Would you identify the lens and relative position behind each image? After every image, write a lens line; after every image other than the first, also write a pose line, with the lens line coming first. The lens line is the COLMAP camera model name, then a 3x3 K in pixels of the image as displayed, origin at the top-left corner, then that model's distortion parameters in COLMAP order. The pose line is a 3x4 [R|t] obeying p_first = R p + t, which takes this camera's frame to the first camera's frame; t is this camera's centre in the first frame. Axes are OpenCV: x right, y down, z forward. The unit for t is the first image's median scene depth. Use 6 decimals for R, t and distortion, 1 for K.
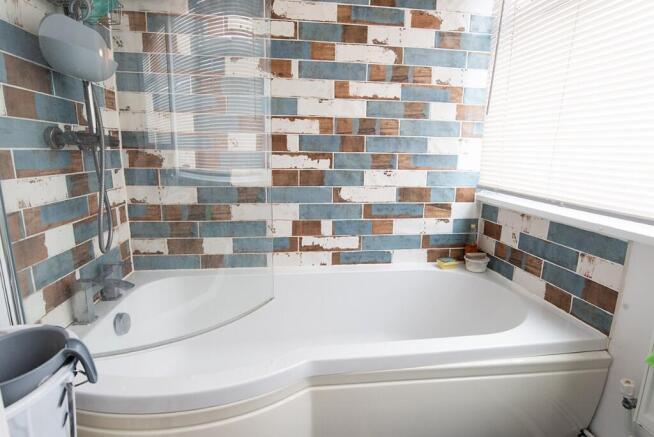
lens RADIAL K [[338.3, 0, 328.8], [0, 338.3, 221.5], [0, 0, 1]] dist [-0.054812, 0.023573]
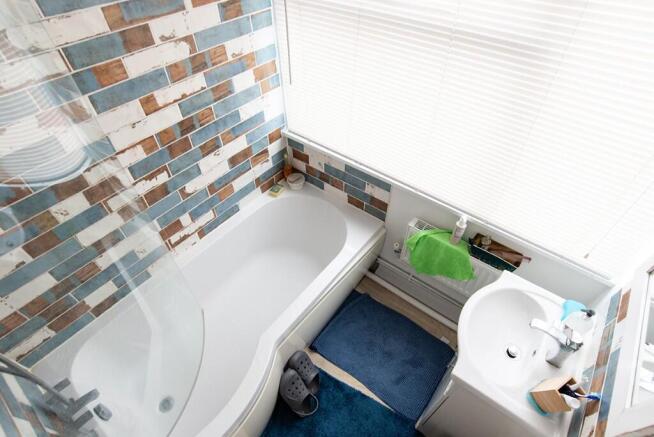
lens RADIAL K [[338.3, 0, 328.8], [0, 338.3, 221.5], [0, 0, 1]] dist [-0.054812, 0.023573]
pose [[0.711490, -0.527870, 0.463827, -0.192983], [0.155854, 0.762171, 0.628335, -0.622538], [-0.685195, -0.374764, 0.624548, -0.003467]]
